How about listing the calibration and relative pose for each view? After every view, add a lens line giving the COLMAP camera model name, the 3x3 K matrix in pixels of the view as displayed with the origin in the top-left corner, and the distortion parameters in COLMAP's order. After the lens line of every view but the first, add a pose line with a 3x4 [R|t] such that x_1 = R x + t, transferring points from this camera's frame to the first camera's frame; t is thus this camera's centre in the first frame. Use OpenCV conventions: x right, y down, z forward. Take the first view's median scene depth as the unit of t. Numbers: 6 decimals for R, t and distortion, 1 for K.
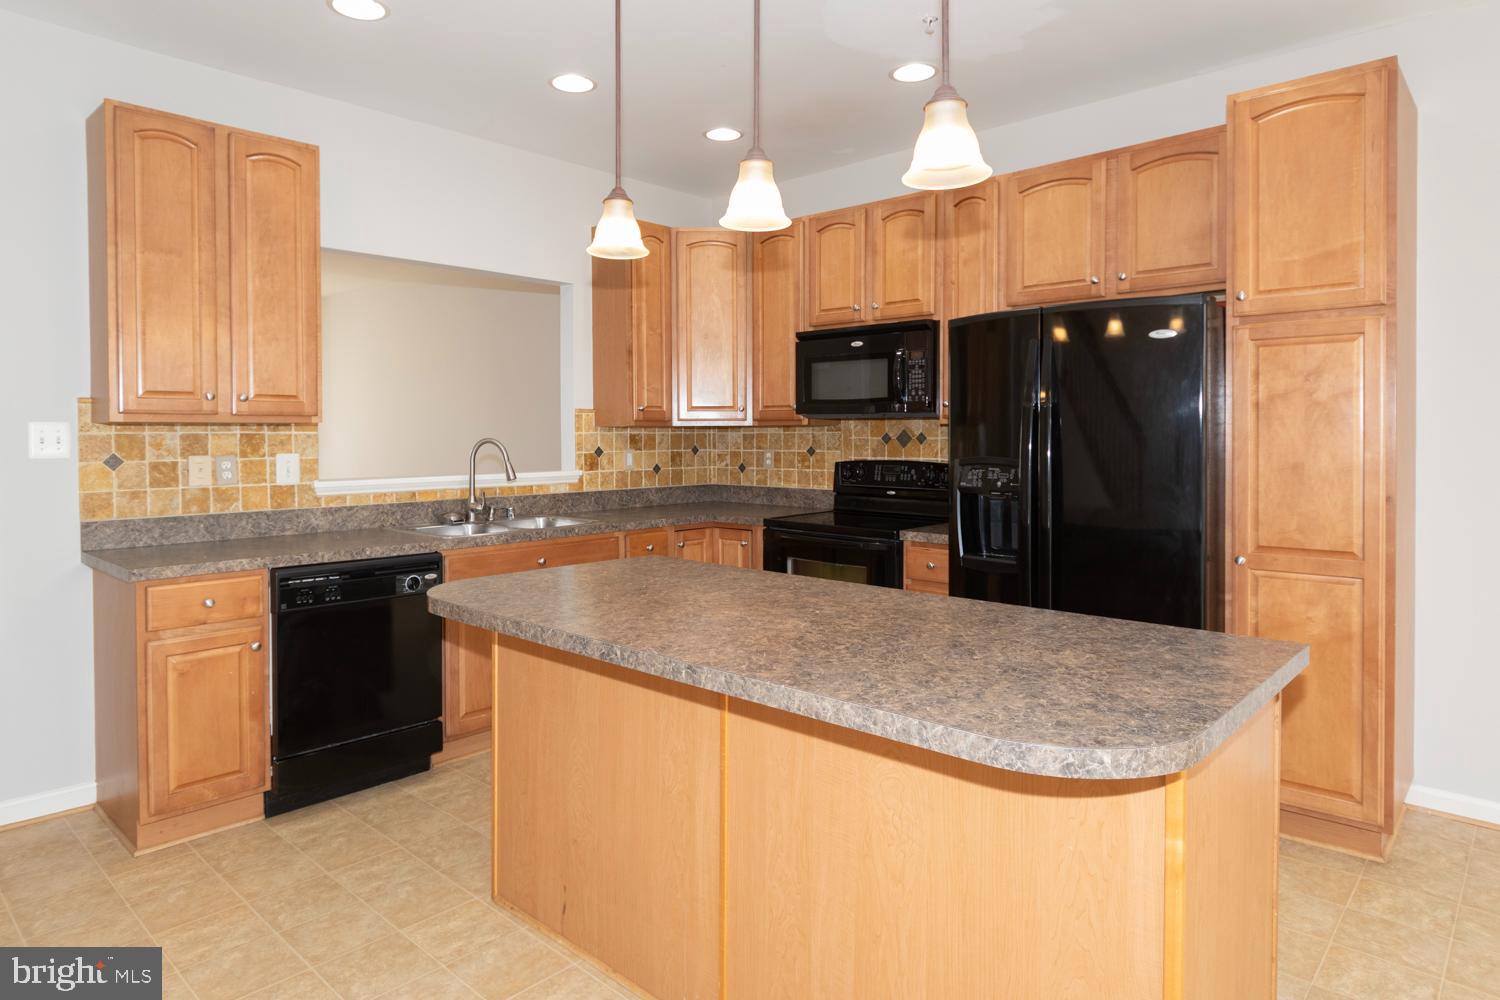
lens RADIAL K [[909.1, 0, 722.4], [0, 909.1, 449.0], [0, 0, 1]] dist [-0.005485, -0.003939]
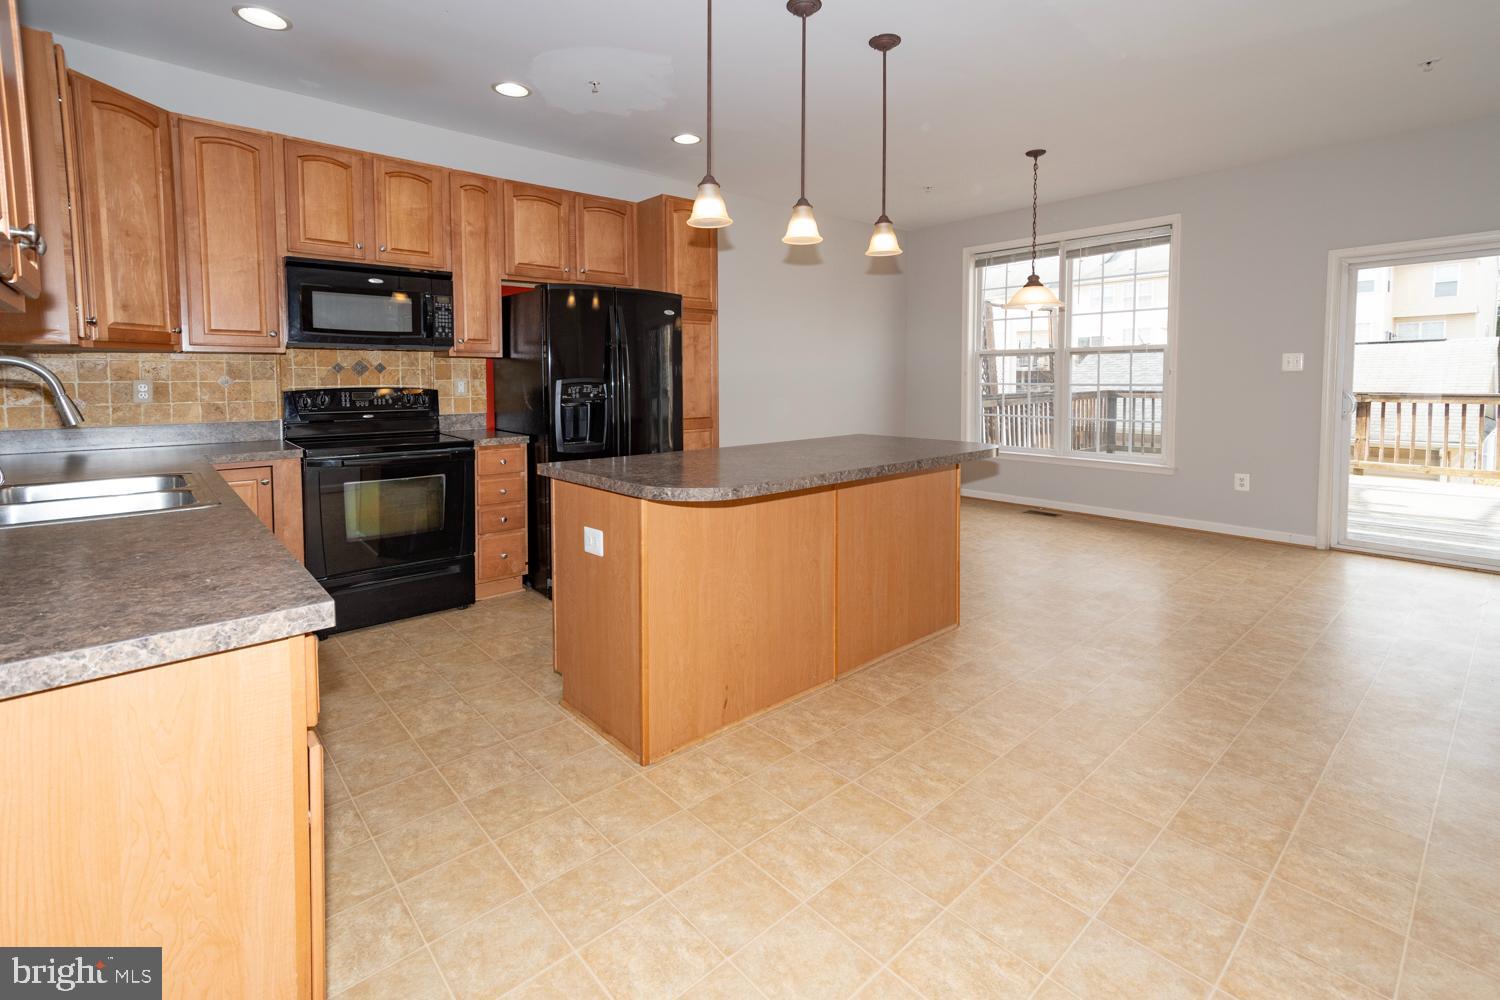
lens RADIAL K [[669.6, 0, 722.3], [0, 669.6, 433.5], [0, 0, 1]] dist [0.014624, 0.000761]
pose [[0.100002, -0.081118, 0.991675, -0.780172], [0.020072, 0.996633, 0.079499, 0.015662], [-0.994785, 0.011955, 0.101293, 0.606461]]
